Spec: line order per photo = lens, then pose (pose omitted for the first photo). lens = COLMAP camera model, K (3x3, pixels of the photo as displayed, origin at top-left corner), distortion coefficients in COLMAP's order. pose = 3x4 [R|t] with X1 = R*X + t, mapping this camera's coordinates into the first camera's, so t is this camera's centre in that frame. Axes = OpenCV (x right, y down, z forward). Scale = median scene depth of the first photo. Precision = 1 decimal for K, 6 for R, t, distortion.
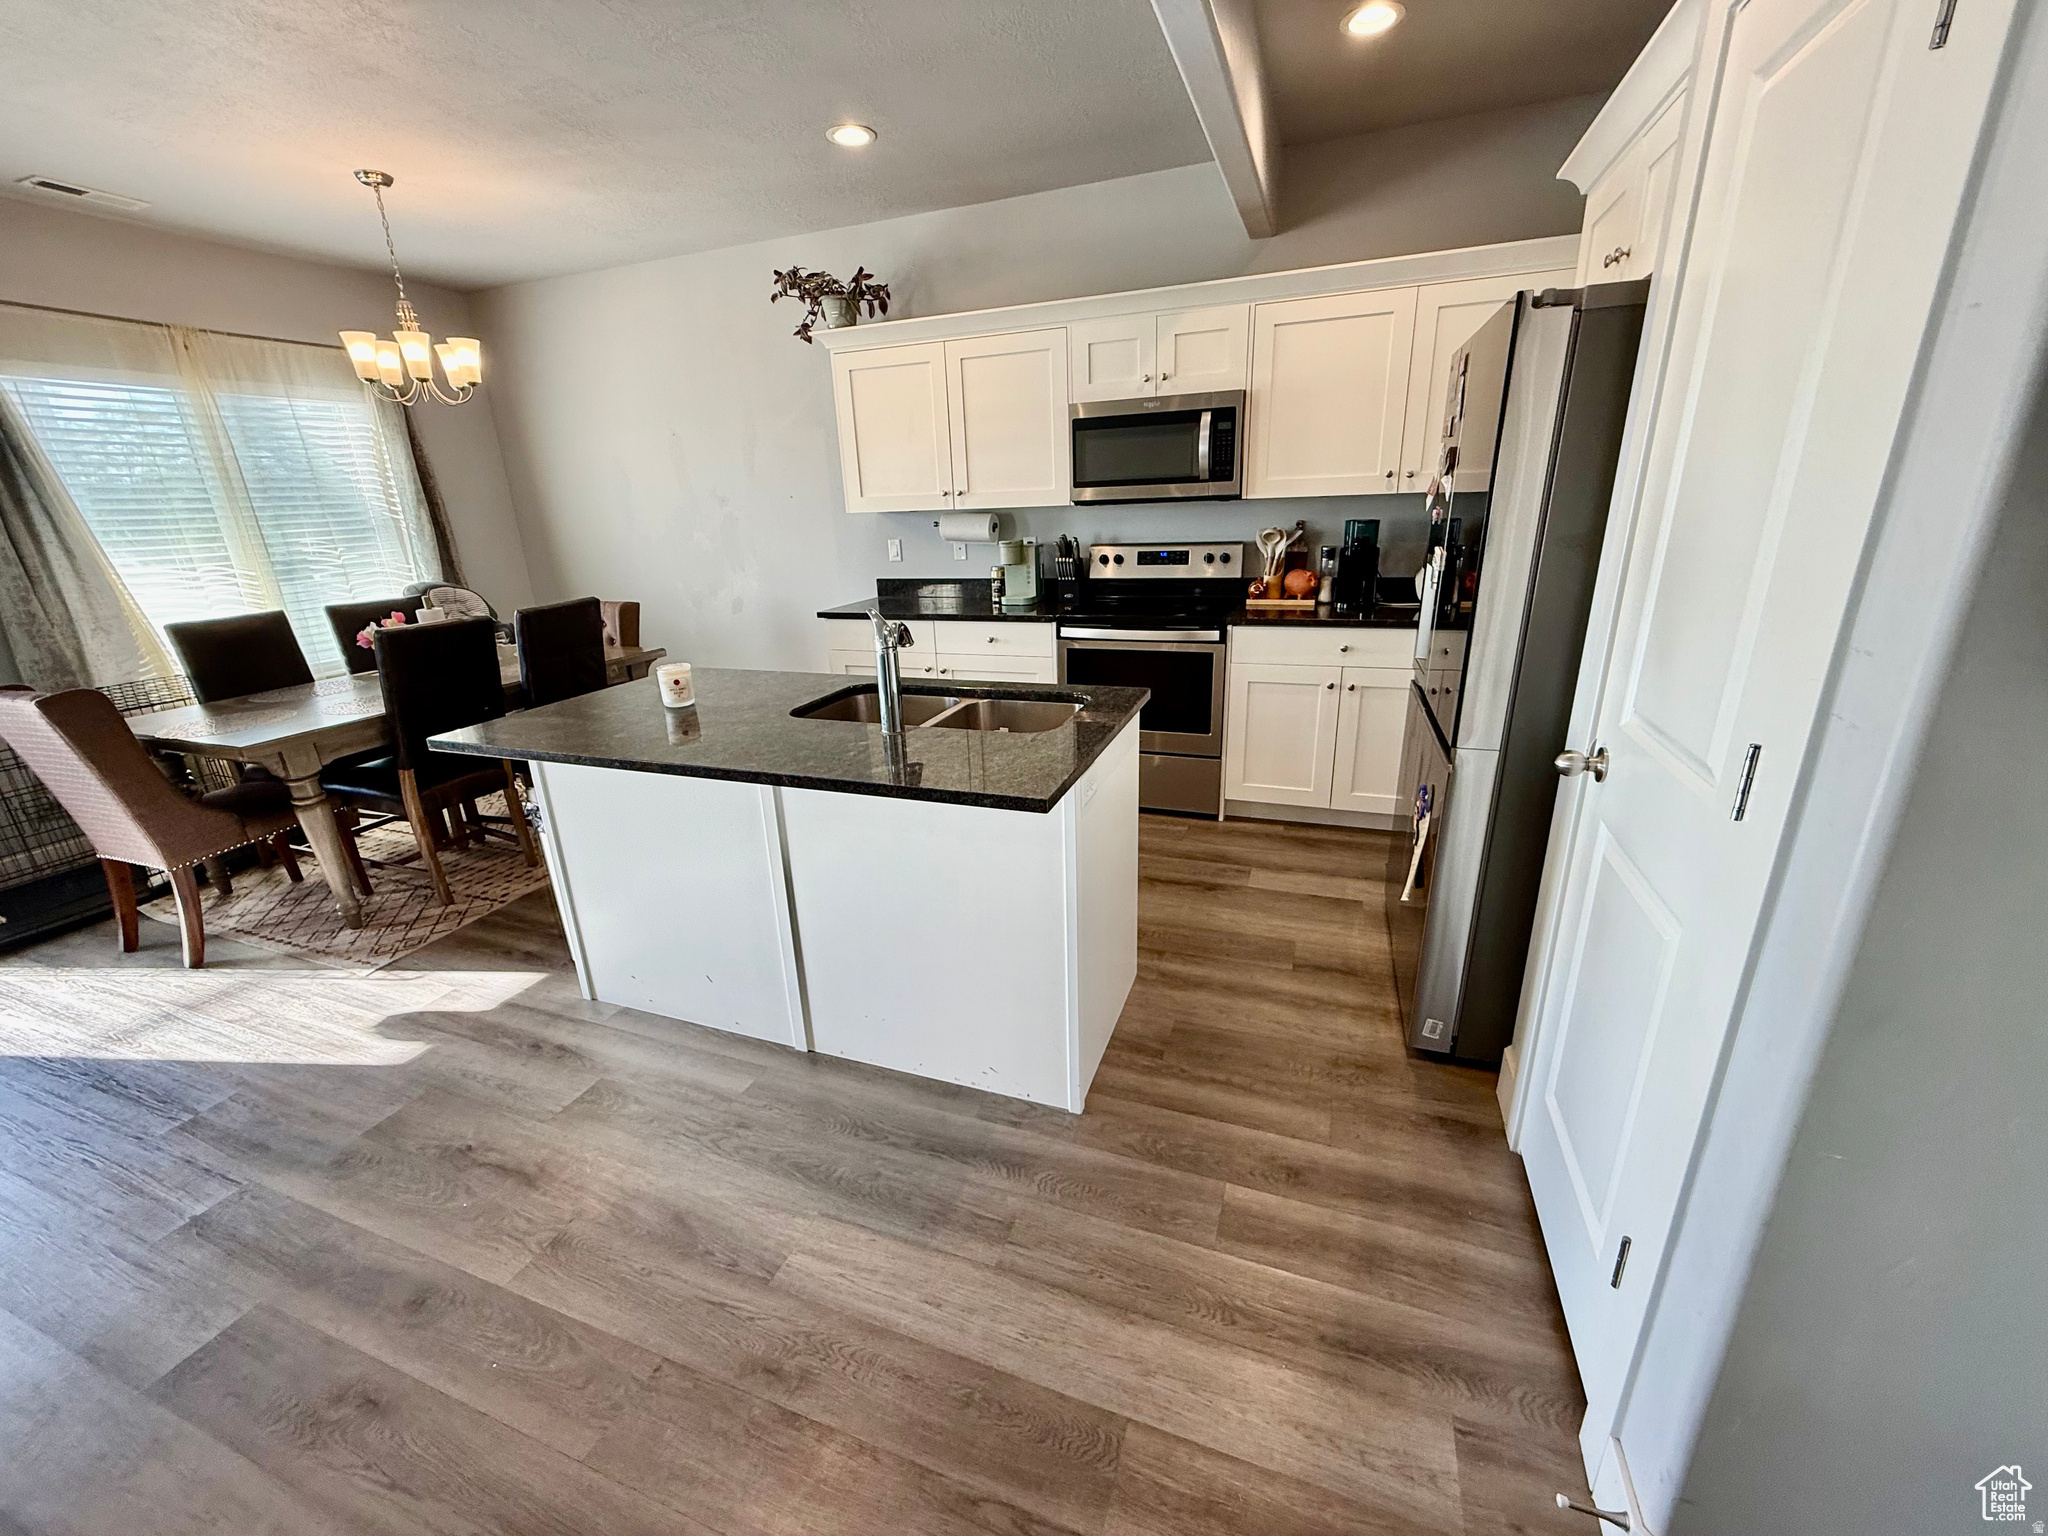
lens RADIAL K [[816.3, 0, 1020.8], [0, 816.3, 770.4], [0, 0, 1]] dist [-0.000422, 0.000025]
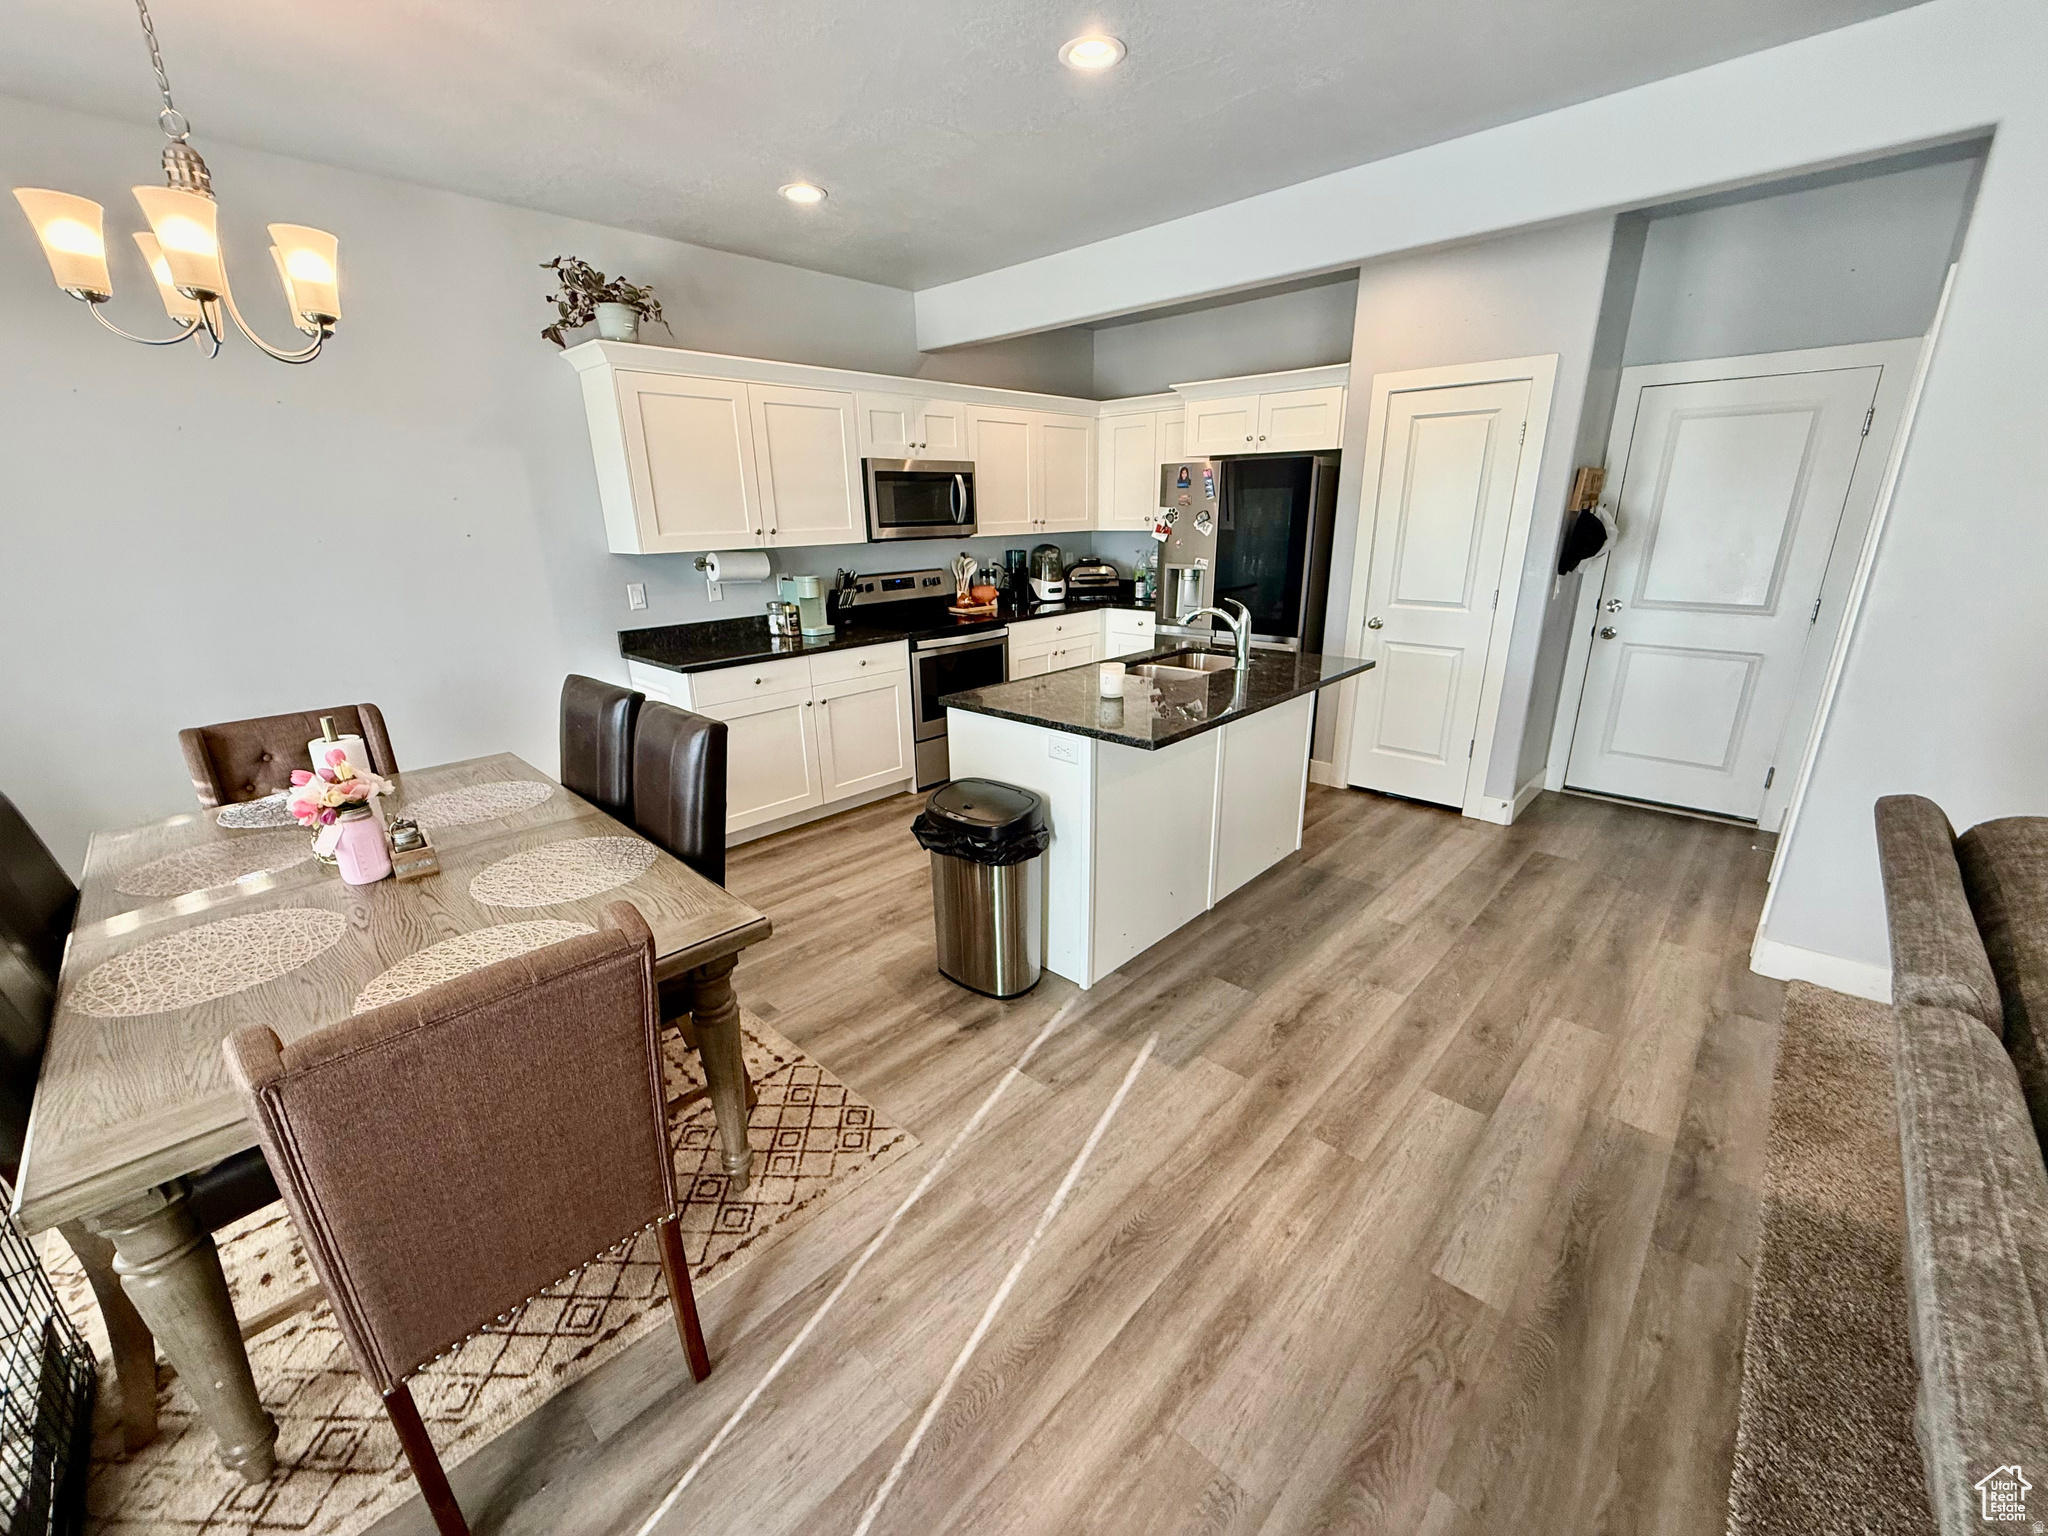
lens RADIAL K [[816.3, 0, 1020.9], [0, 816.3, 769.8], [0, 0, 1]] dist [-0.000422, 0.000025]
pose [[0.389471, -0.252477, 0.885758, -1.061599], [0.298757, 0.944327, 0.137807, -0.124162], [-0.871238, 0.210955, 0.443217, 0.392768]]
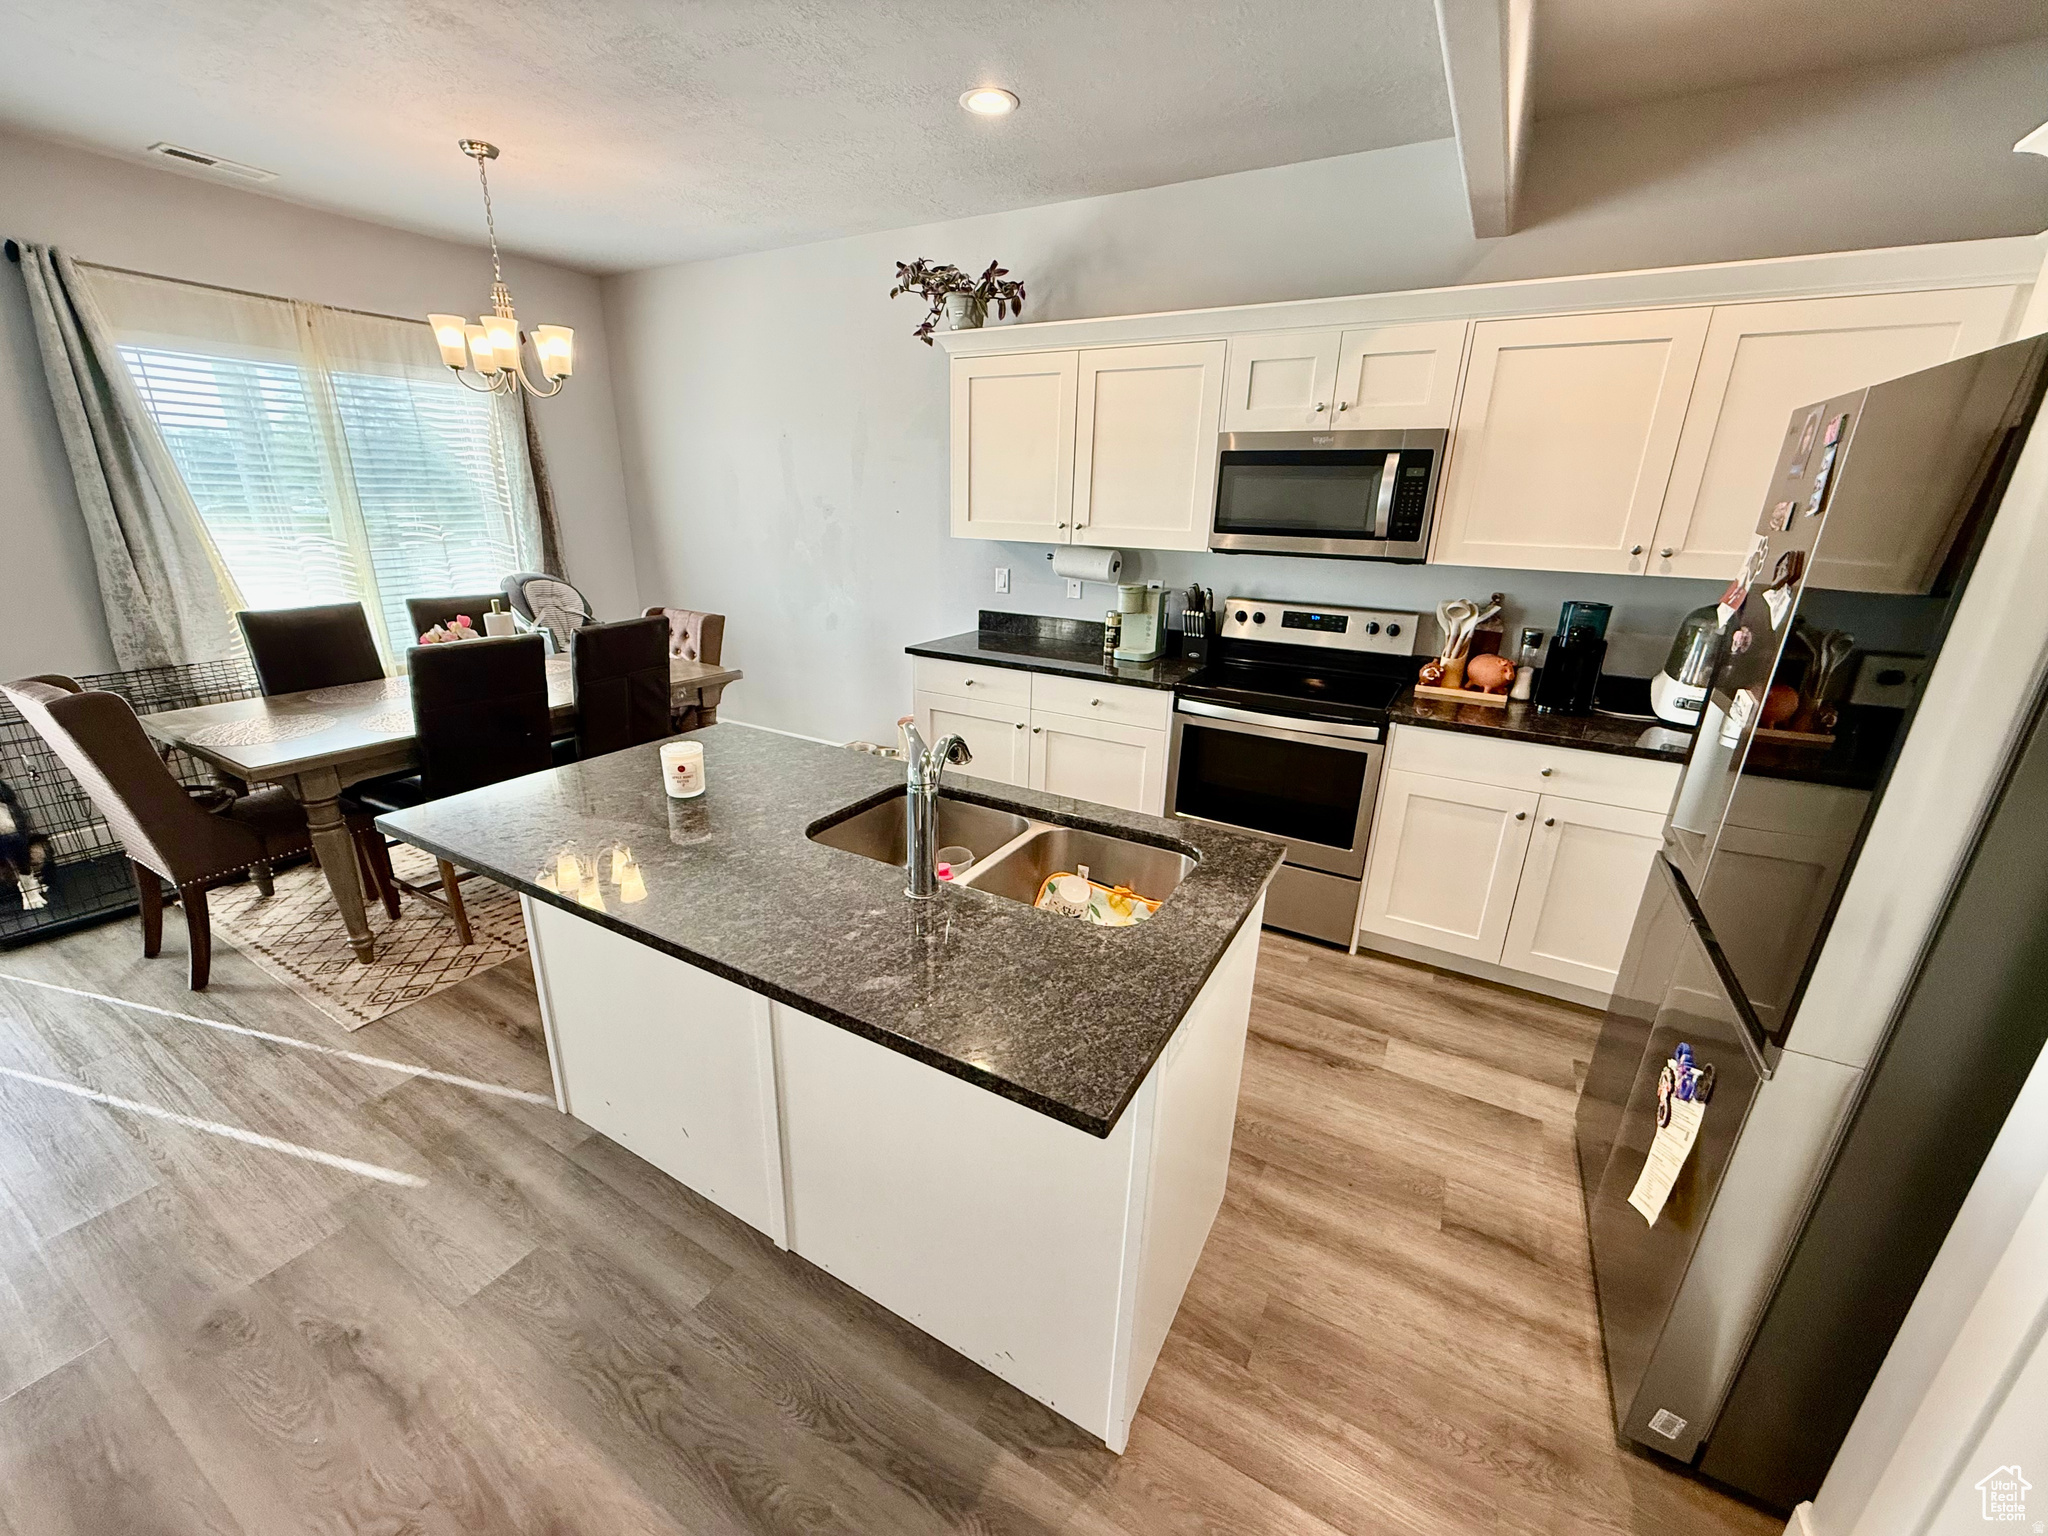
lens RADIAL K [[816.3, 0, 1020.1], [0, 816.3, 770.6], [0, 0, 1]] dist [-0.000422, 0.000025]
pose [[0.984825, 0.110534, -0.133796, 0.009005], [-0.110372, 0.993853, 0.008648, -0.096709], [0.133930, 0.006250, 0.990971, 0.160748]]
